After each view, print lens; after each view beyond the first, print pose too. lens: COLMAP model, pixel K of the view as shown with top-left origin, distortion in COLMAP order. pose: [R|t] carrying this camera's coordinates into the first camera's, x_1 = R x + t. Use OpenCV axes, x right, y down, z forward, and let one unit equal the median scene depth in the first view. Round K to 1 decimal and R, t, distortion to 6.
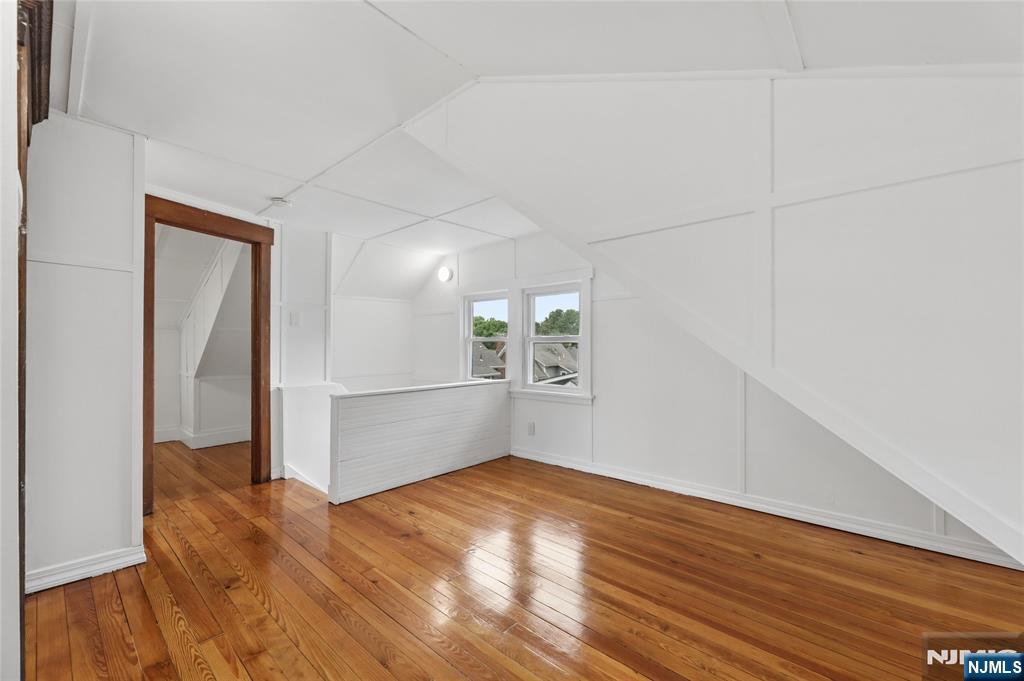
lens RADIAL K [[426.2, 0, 511.3], [0, 426.2, 342.2], [0, 0, 1]] dist [0.003210, 0.000334]
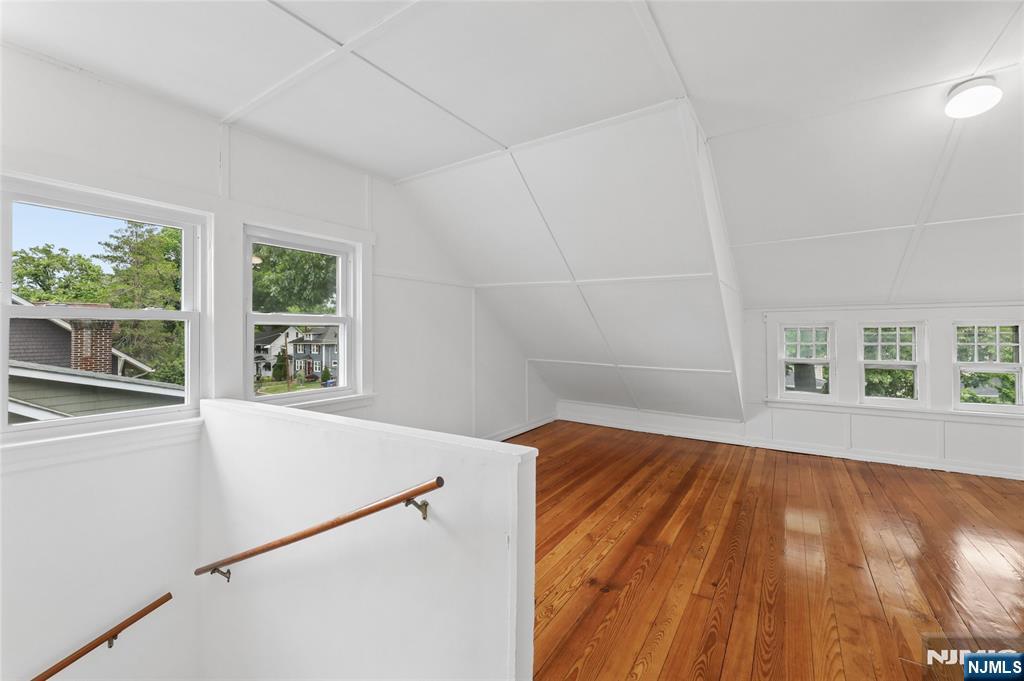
lens RADIAL K [[426.2, 0, 511.4], [0, 426.2, 335.2], [0, 0, 1]] dist [0.003210, 0.000334]
pose [[-0.154640, -0.002535, 0.987968, -1.178459], [-0.002051, 0.999995, 0.002244, 0.026411], [-0.987969, -0.001679, -0.154645, 1.603960]]
